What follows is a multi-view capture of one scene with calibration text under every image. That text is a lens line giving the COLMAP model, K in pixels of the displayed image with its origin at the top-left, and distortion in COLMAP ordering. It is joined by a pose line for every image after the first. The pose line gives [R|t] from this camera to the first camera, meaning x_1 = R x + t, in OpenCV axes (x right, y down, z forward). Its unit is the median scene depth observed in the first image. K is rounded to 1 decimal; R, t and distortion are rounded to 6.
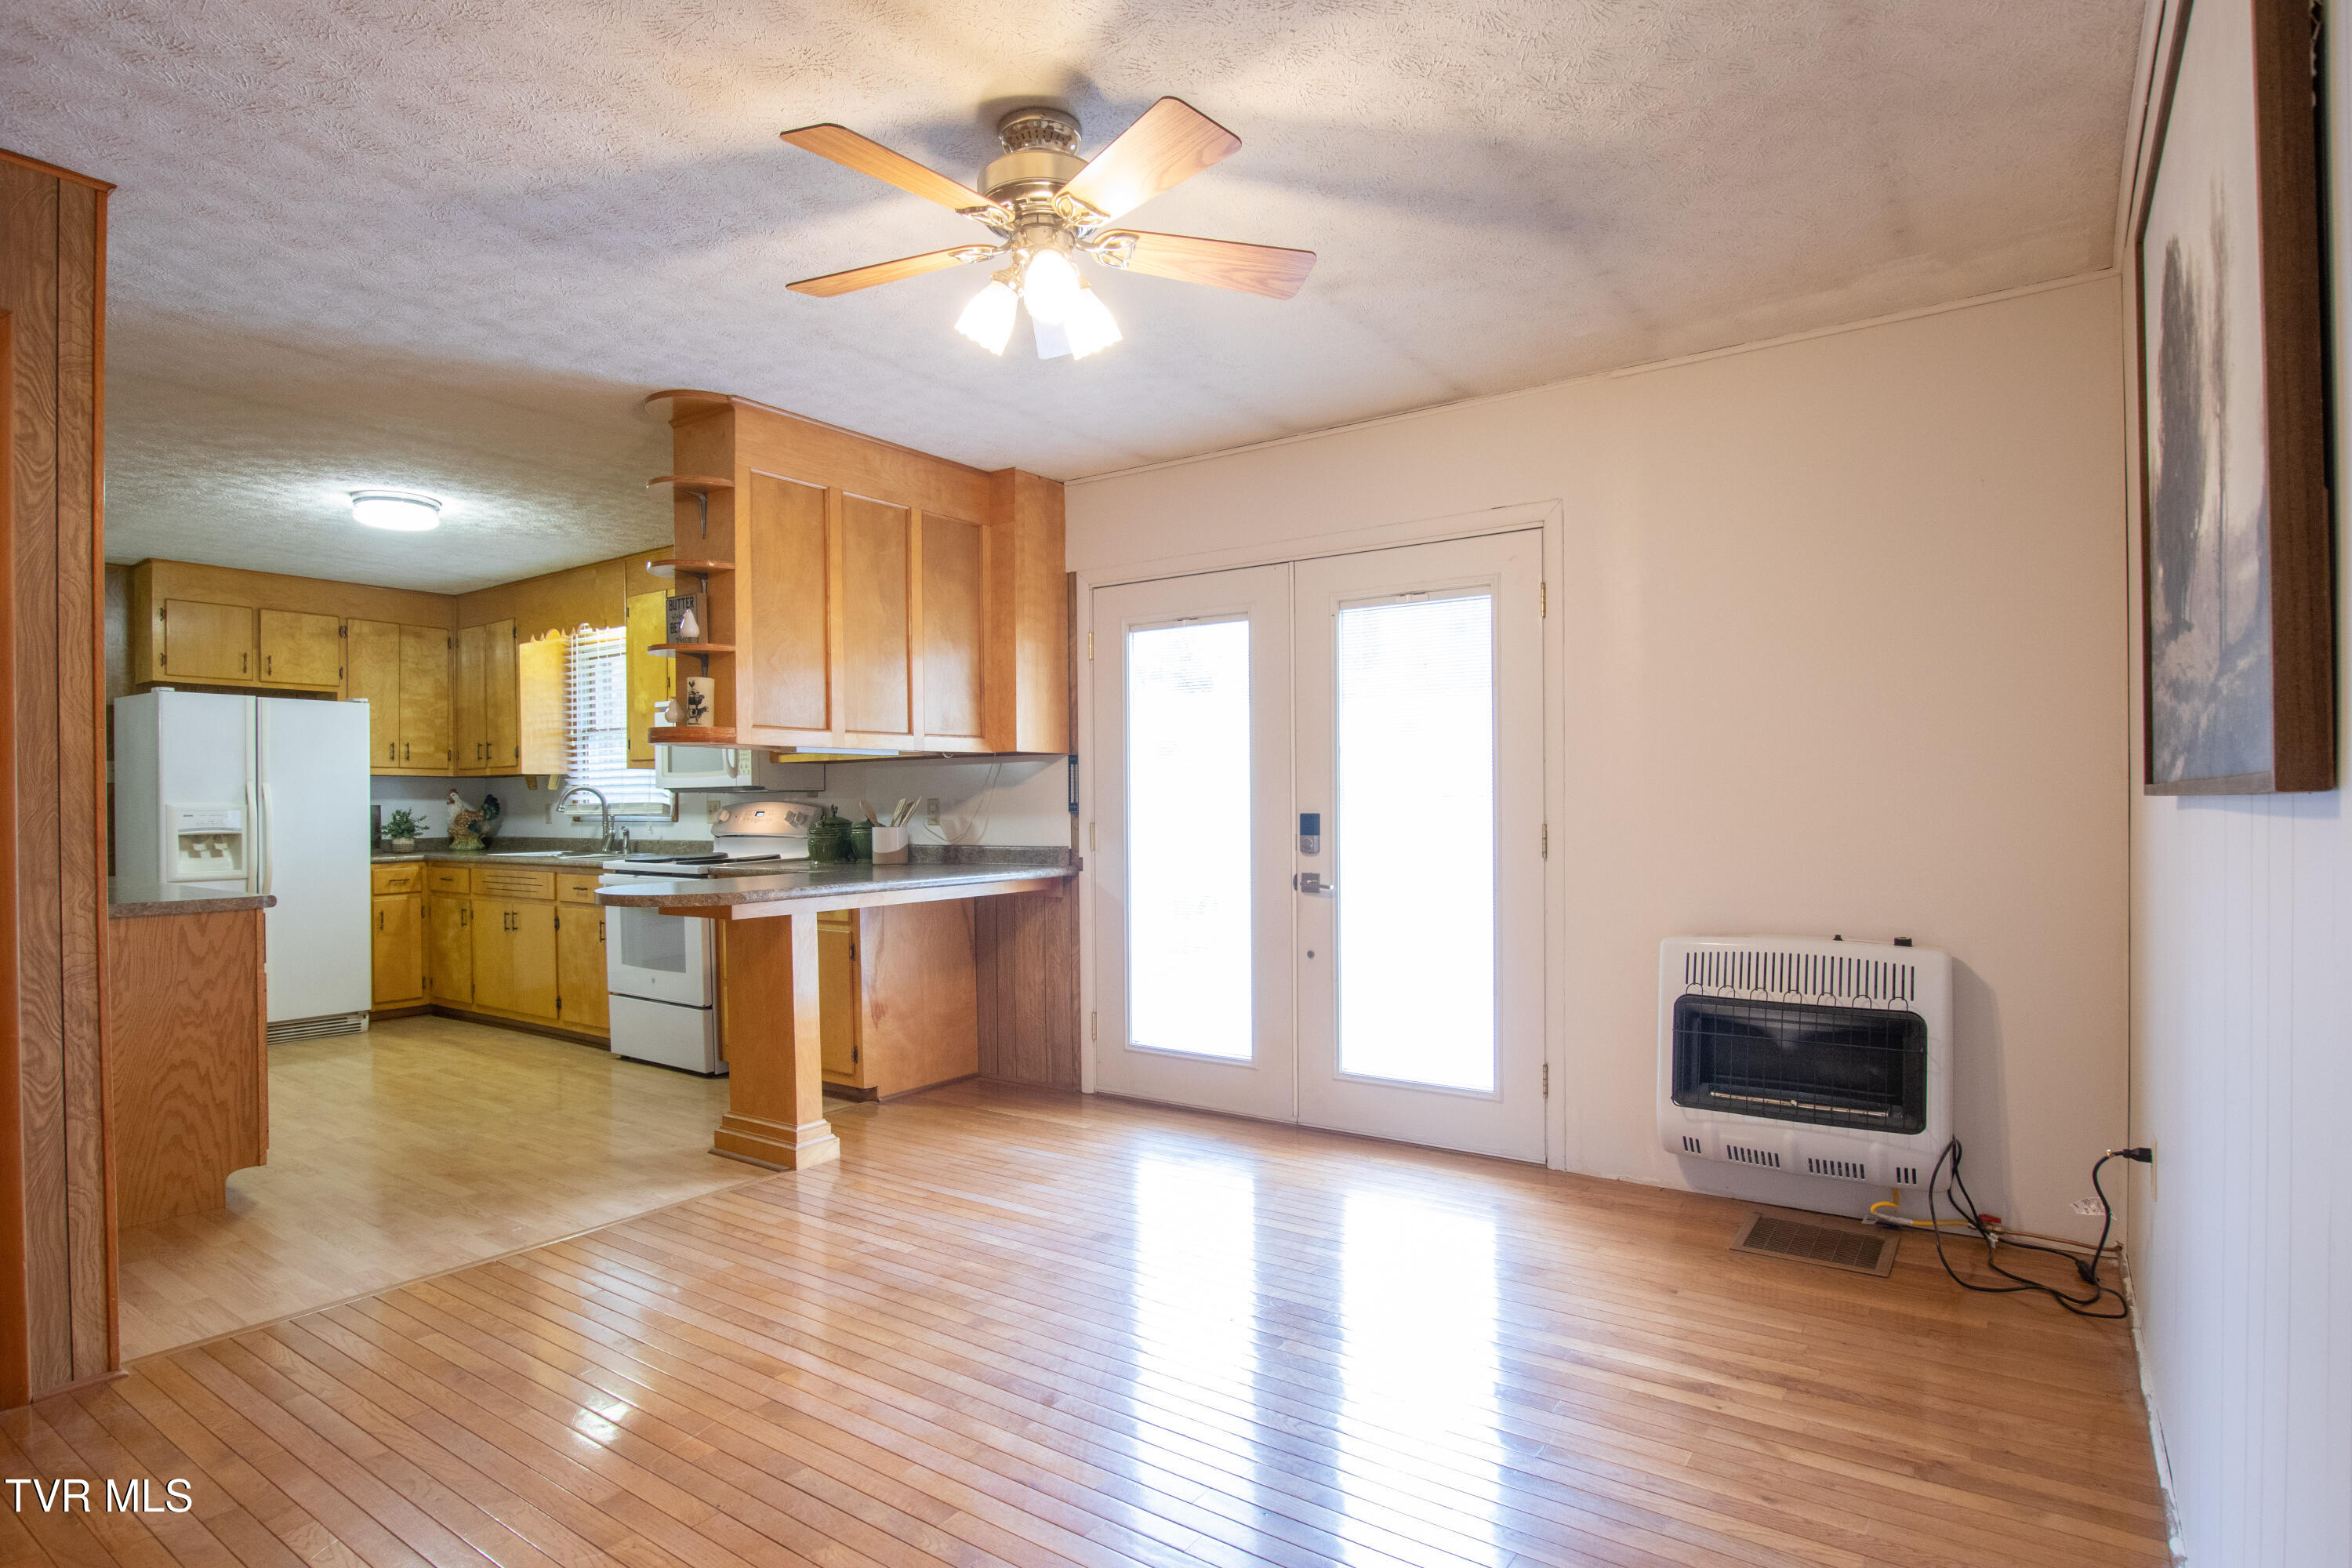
lens RADIAL K [[1250.9, 0, 1162.6], [0, 1250.9, 808.6], [0, 0, 1]] dist [-0.055656, -0.001593]
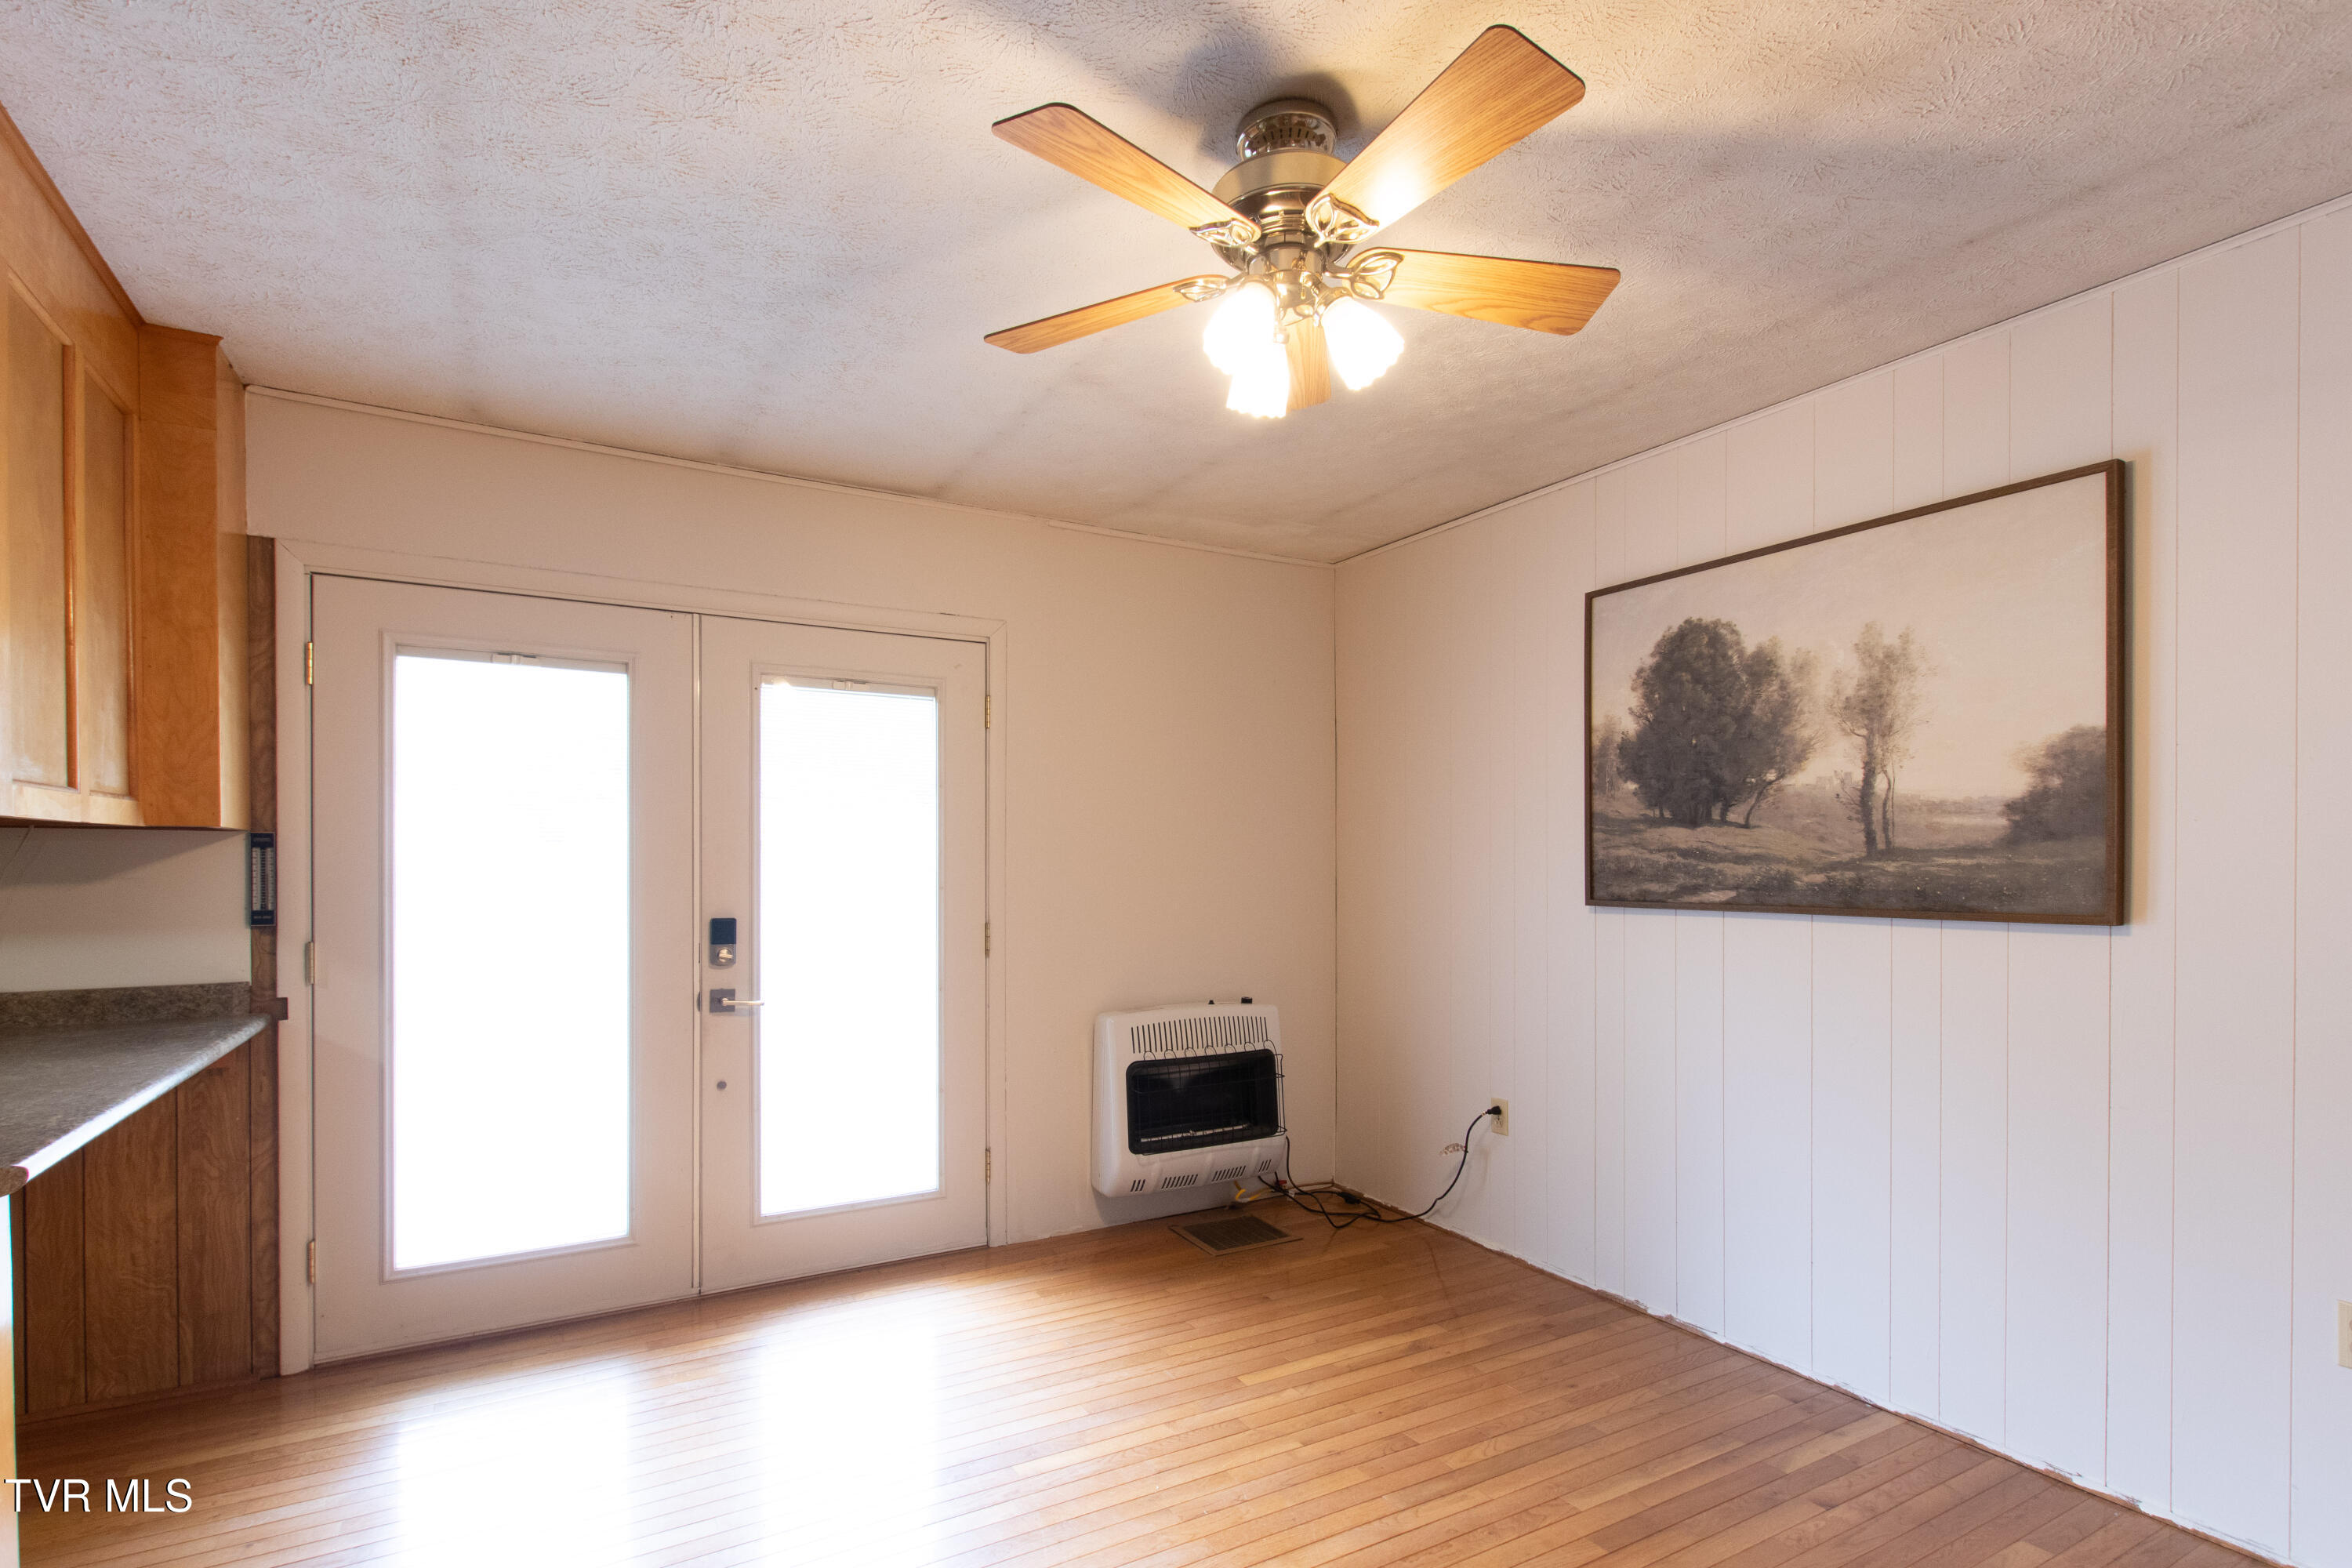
lens RADIAL K [[1100.3, 0, 1149.5], [0, 1100.3, 864.7], [0, 0, 1]] dist [-0.026223, 0.002540]
pose [[0.402218, 0.009370, 0.915496, -0.440637], [0.000350, 0.999946, -0.010388, -0.024572], [-0.915544, 0.004499, 0.402193, 0.441053]]
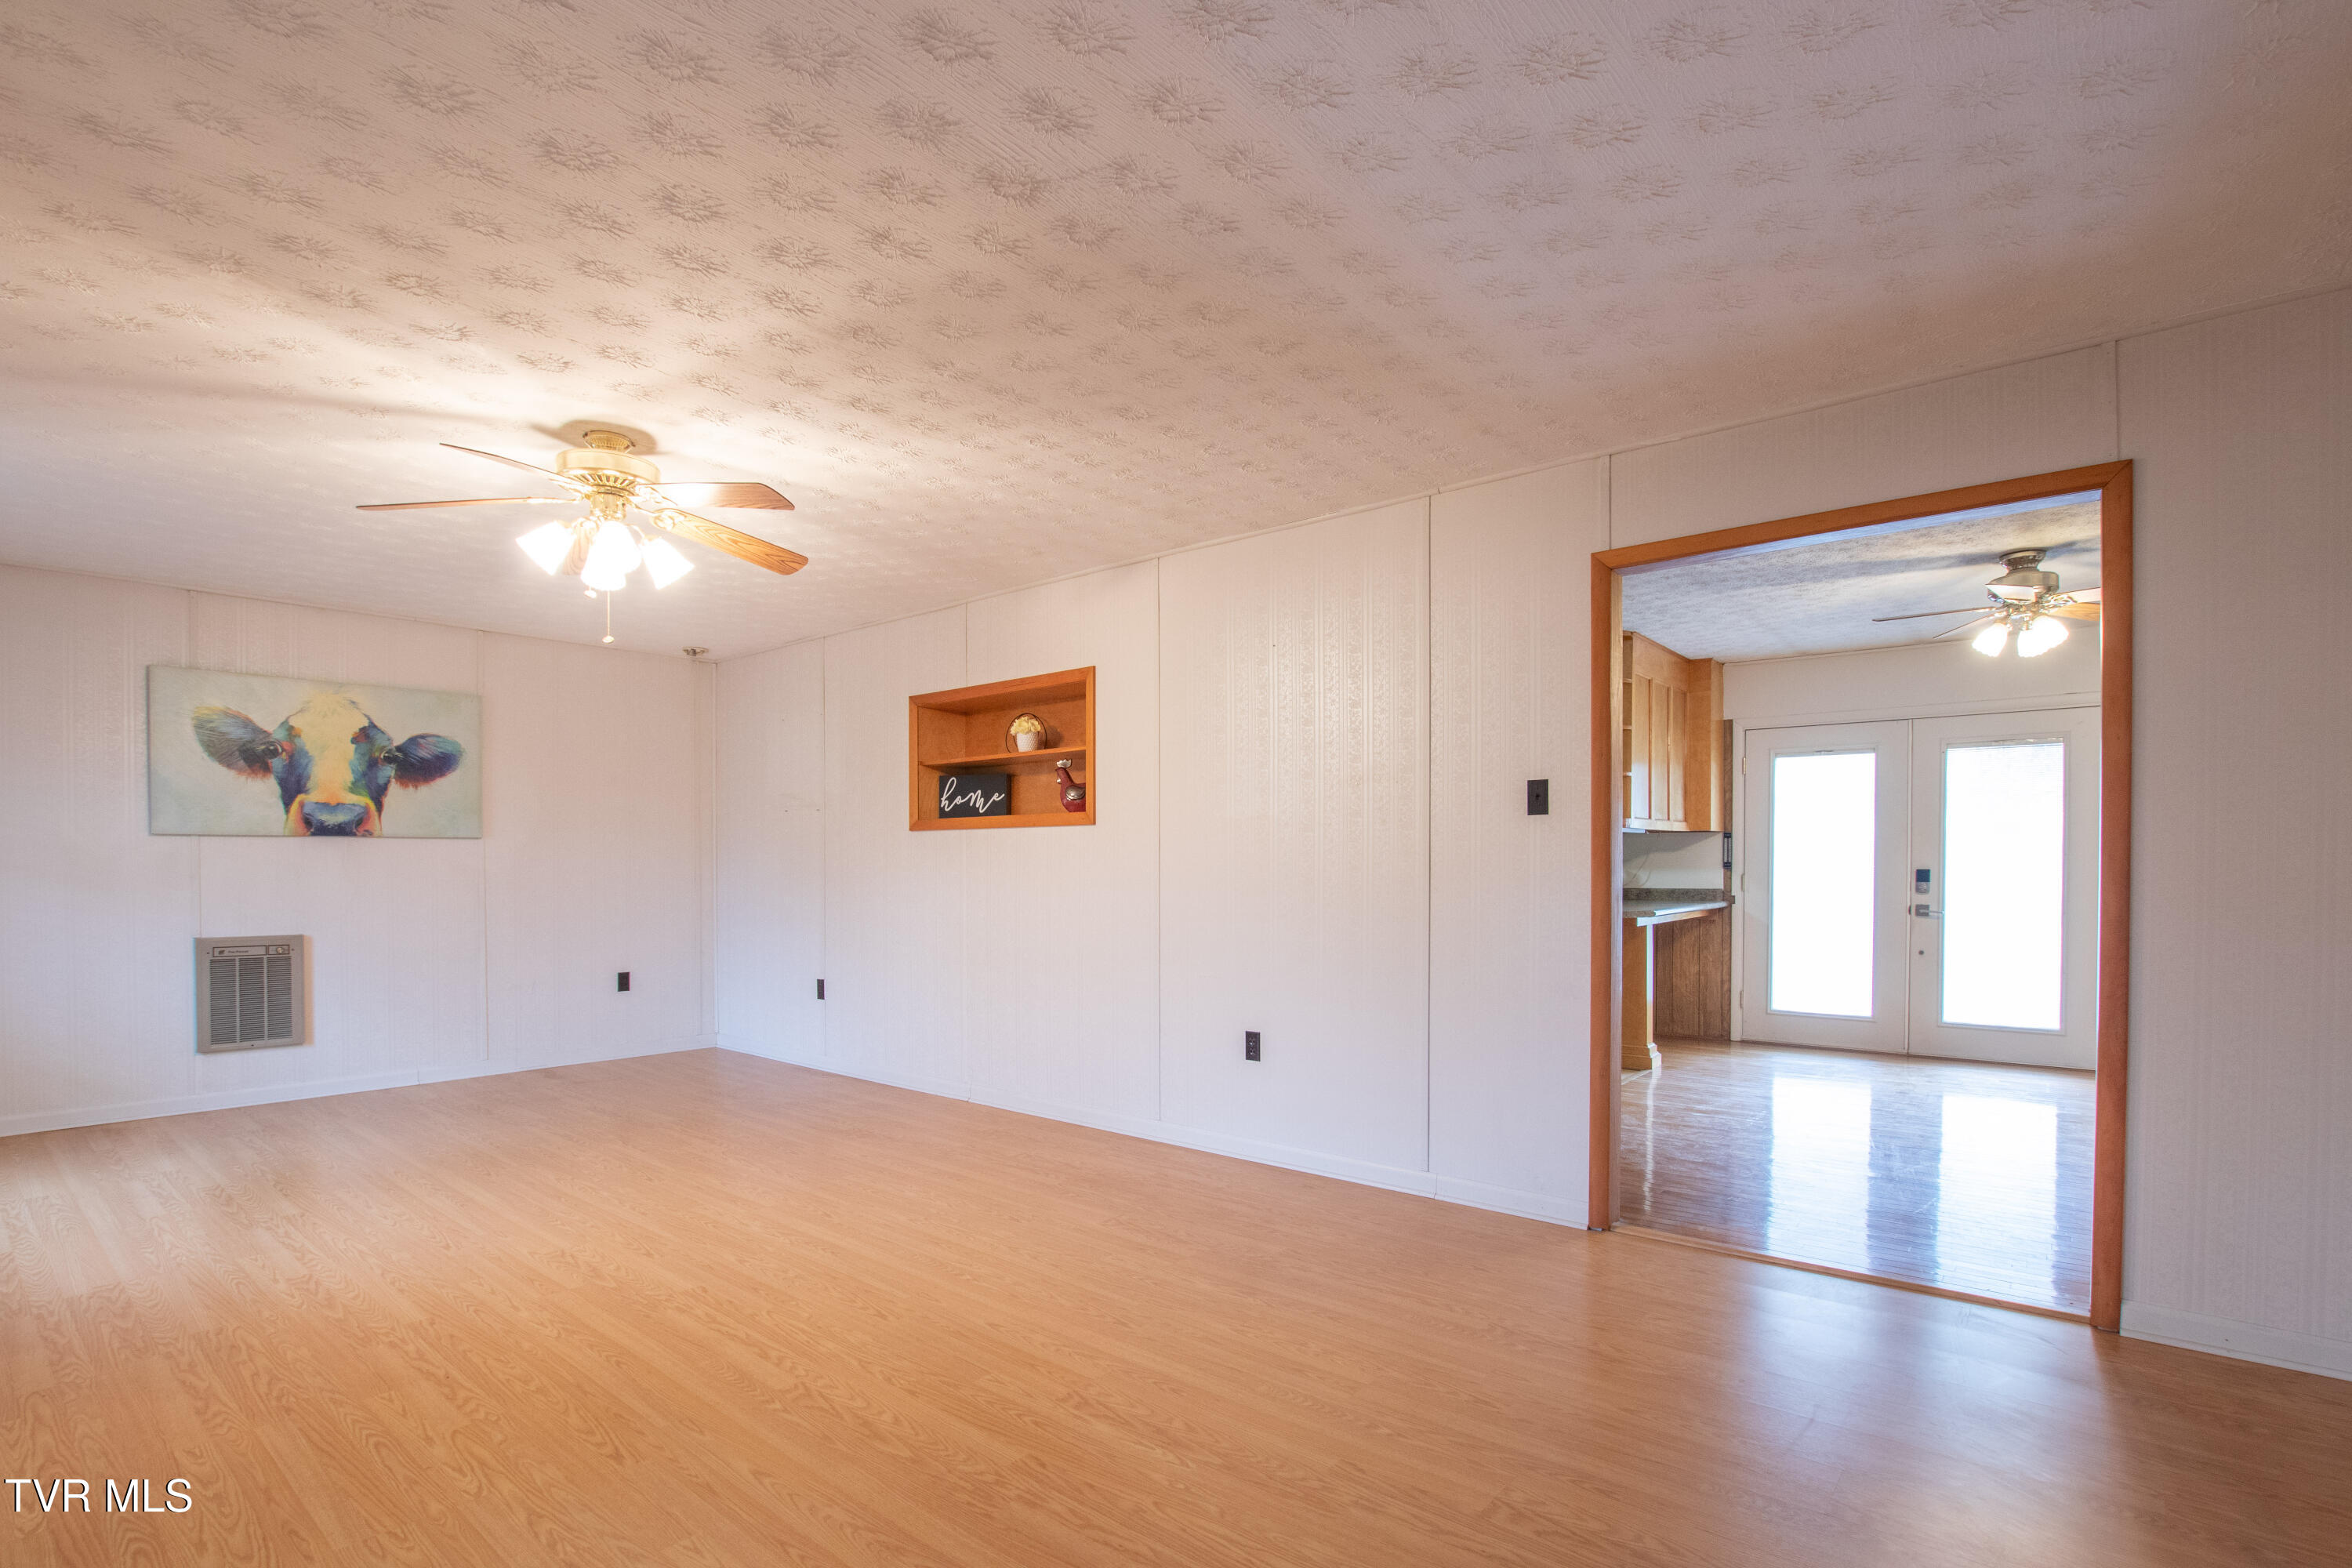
lens RADIAL K [[1100.3, 0, 1195.3], [0, 1100.3, 883.8], [0, 0, 1]] dist [-0.026223, 0.002540]
pose [[0.999054, 0.008119, -0.042730, -0.804105], [-0.007482, 0.999859, 0.015045, 0.008471], [0.042846, -0.014711, 0.998973, -0.515199]]
